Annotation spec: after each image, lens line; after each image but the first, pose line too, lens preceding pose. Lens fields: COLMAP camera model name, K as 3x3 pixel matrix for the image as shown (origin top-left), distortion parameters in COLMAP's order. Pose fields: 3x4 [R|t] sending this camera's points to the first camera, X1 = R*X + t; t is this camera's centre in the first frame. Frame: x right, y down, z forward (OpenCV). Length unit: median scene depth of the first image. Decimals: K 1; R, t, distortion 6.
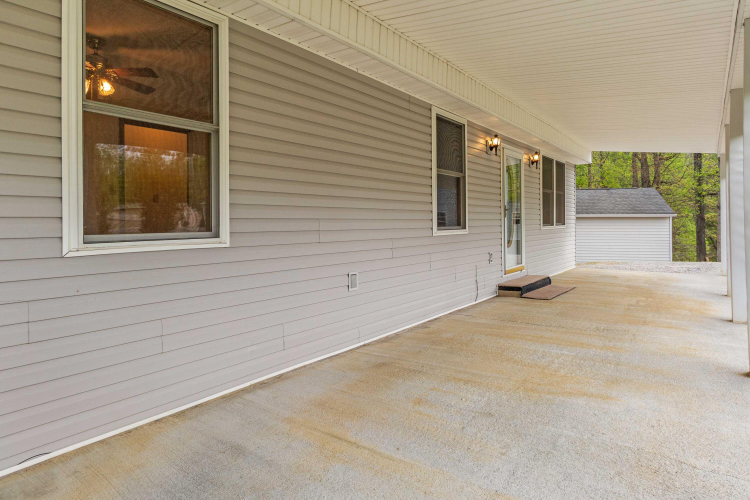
lens RADIAL K [[283.2, 0, 373.8], [0, 283.2, 224.6], [0, 0, 1]] dist [0.004052, 0.000235]
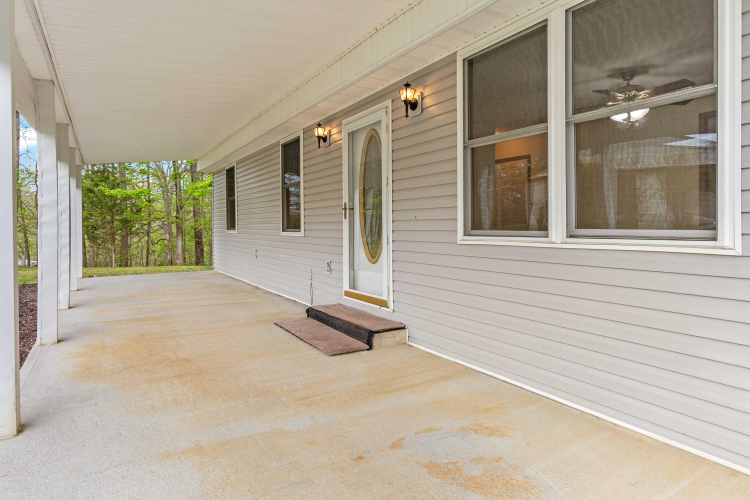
lens RADIAL K [[283.2, 0, 370.5], [0, 283.2, 224.9], [0, 0, 1]] dist [0.004052, 0.000235]
pose [[0.048163, 0.007268, -0.998813, 0.884890], [0.006581, 0.999950, 0.007593, -0.010282], [0.998818, -0.006939, 0.048113, 0.758384]]
